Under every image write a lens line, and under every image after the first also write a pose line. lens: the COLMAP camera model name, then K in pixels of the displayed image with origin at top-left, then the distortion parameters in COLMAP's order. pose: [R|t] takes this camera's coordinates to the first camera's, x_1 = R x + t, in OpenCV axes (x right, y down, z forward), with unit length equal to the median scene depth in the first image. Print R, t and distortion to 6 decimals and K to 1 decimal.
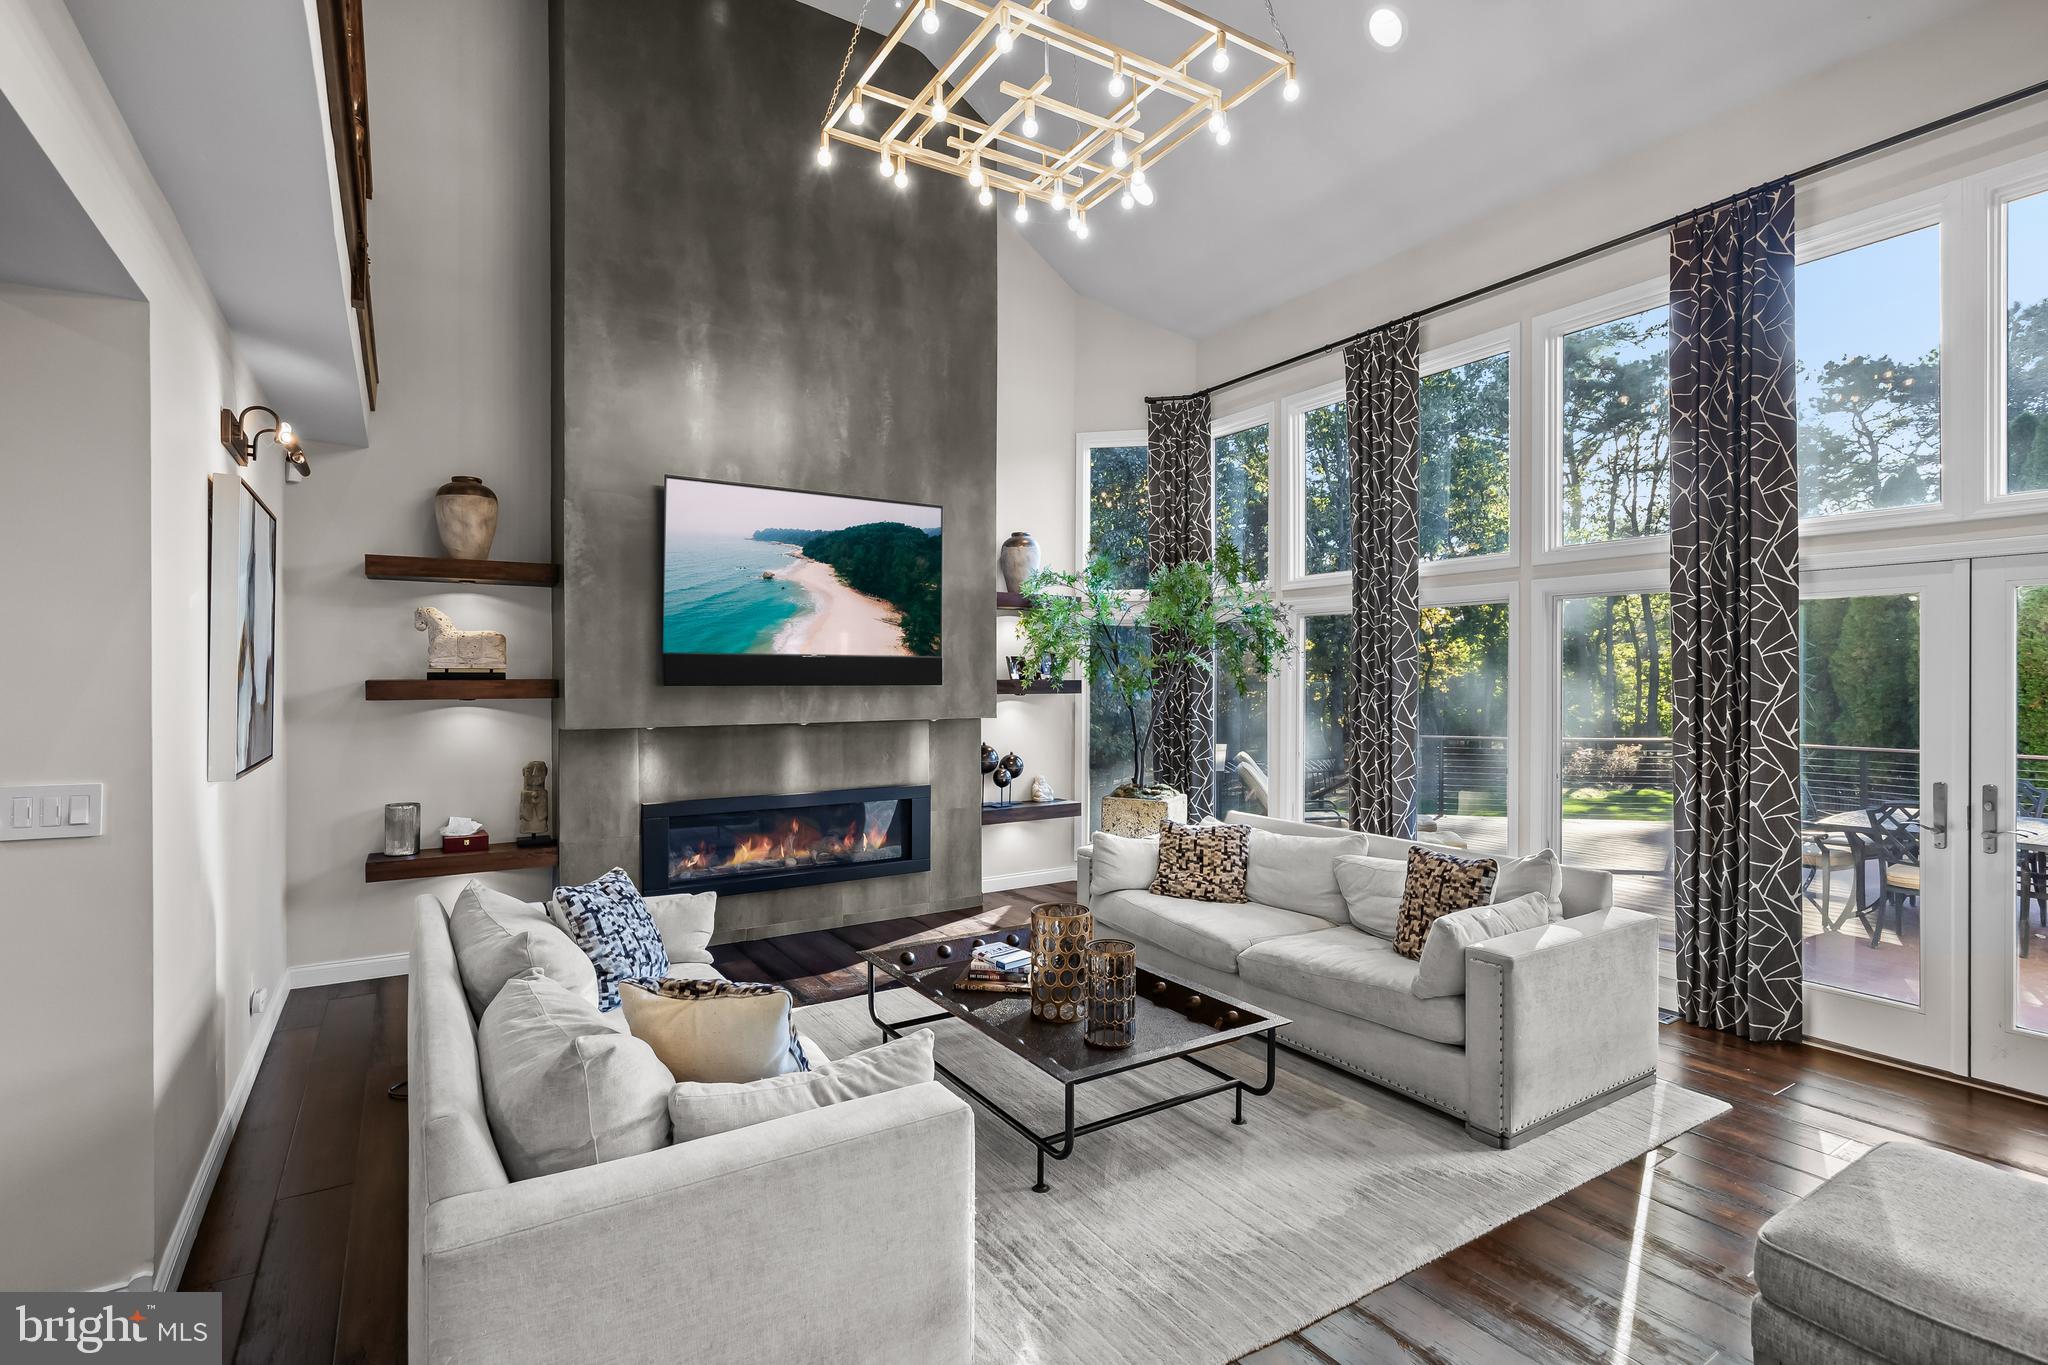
lens RADIAL K [[951.2, 0, 1014.1], [0, 951.2, 685.8], [0, 0, 1]] dist [-0.000233, -0.000786]
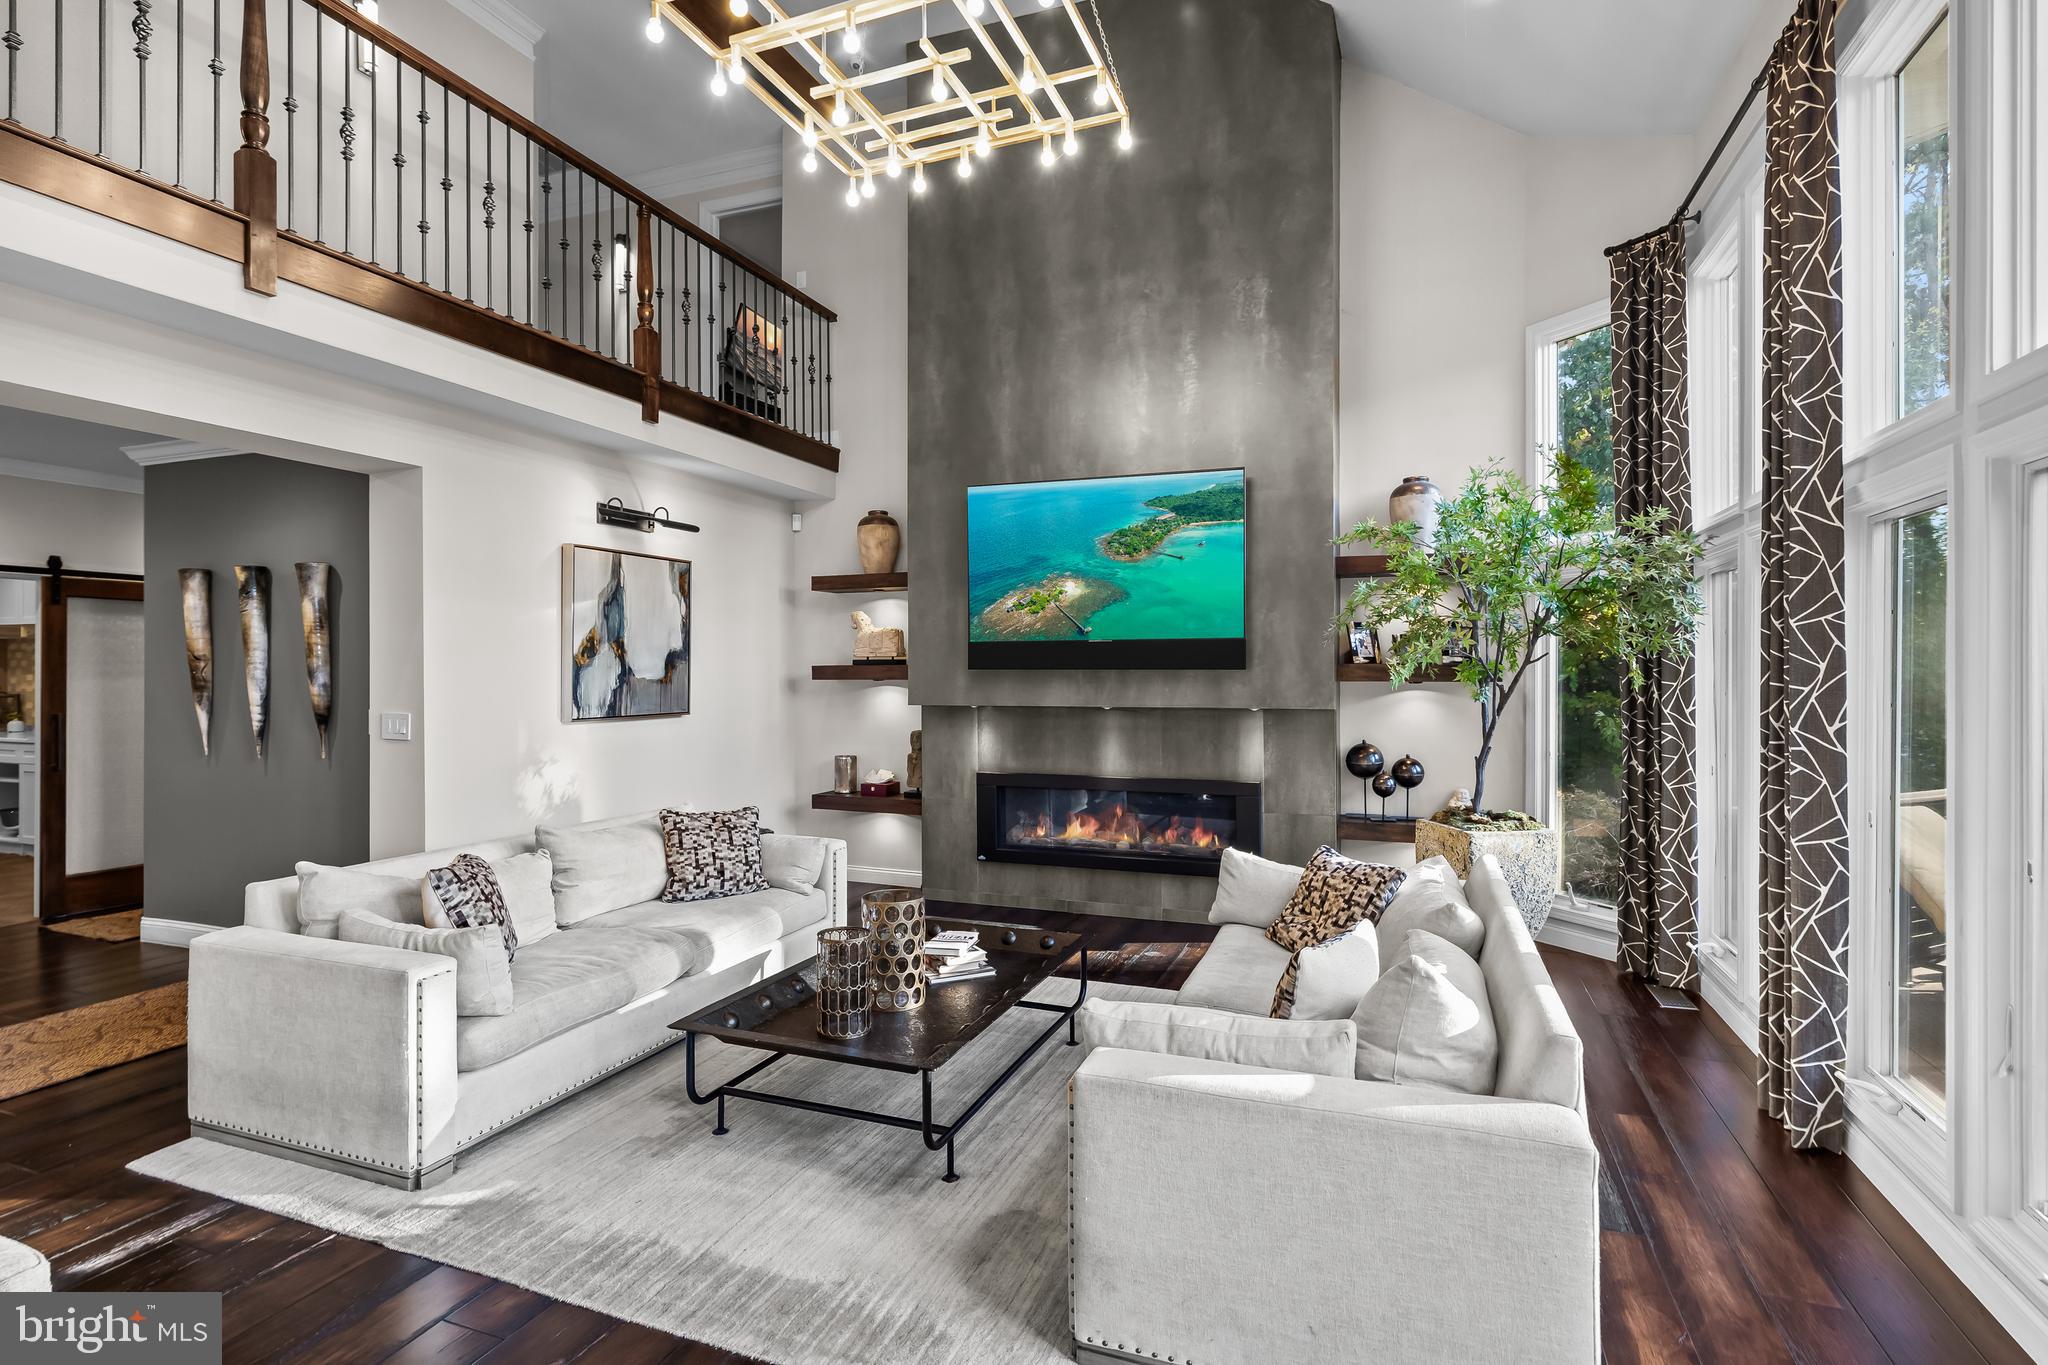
lens RADIAL K [[991.7, 0, 1024.7], [0, 991.7, 669.7], [0, 0, 1]] dist [0.003089, -0.002152]
pose [[0.602128, -0.001377, -0.798399, 0.628464], [-0.004808, 0.999974, -0.005351, 0.006314], [0.798385, 0.007061, 0.602105, 0.331813]]
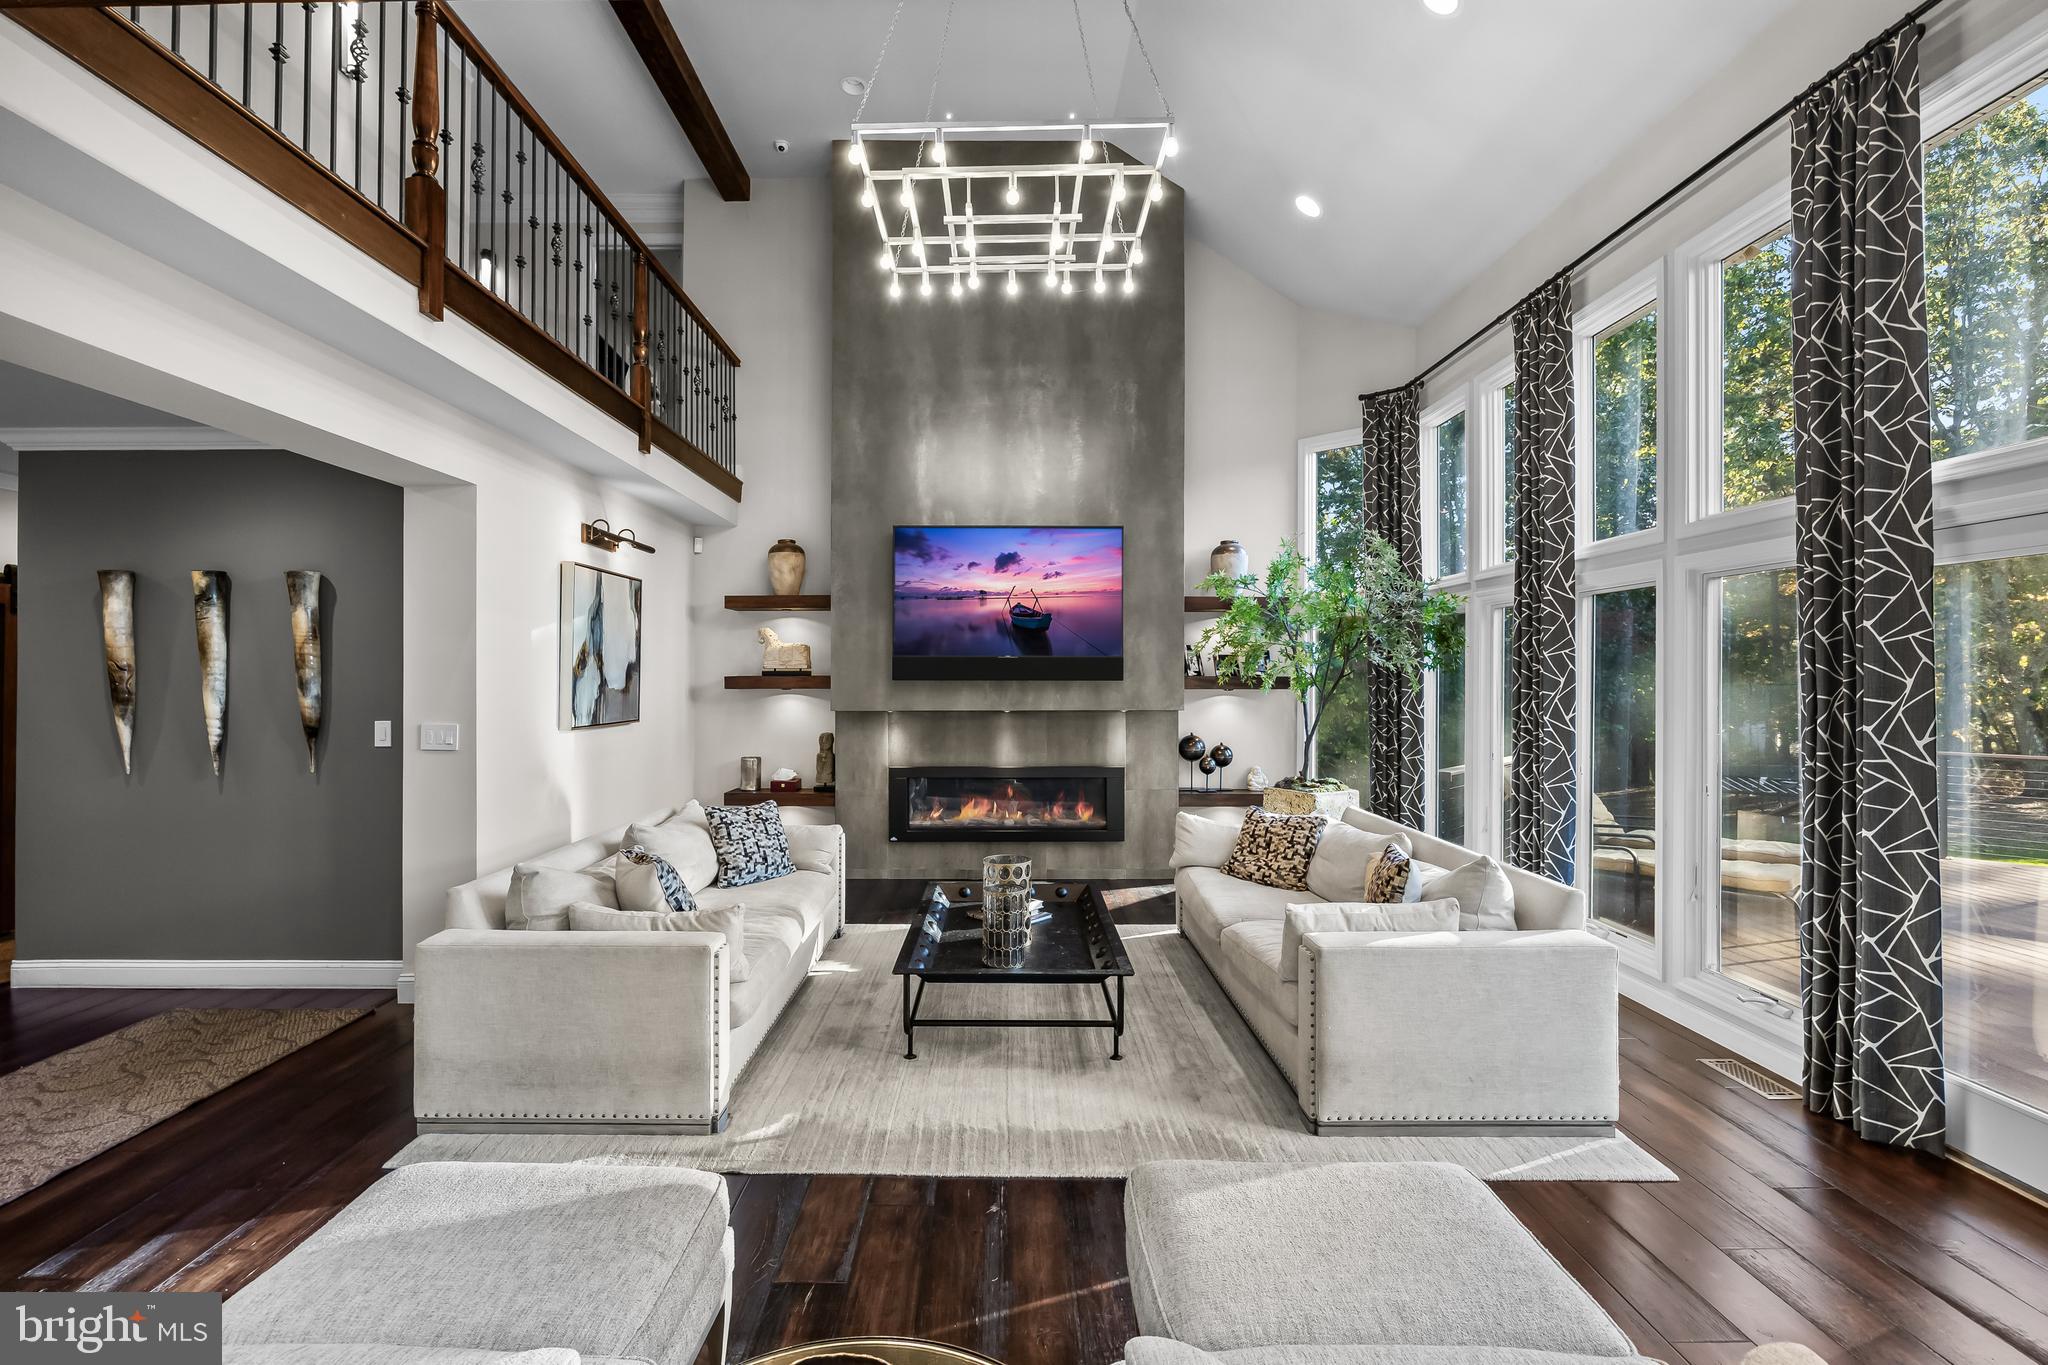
lens RADIAL K [[888.9, 0, 1000.1], [0, 888.9, 675.4], [0, 0, 1]] dist [-0.003880, -0.000434]
pose [[0.842894, -0.001494, -0.538077, 0.445349], [-0.003971, 0.999952, -0.008998, 0.004085], [0.538065, 0.009721, 0.842848, 0.010111]]
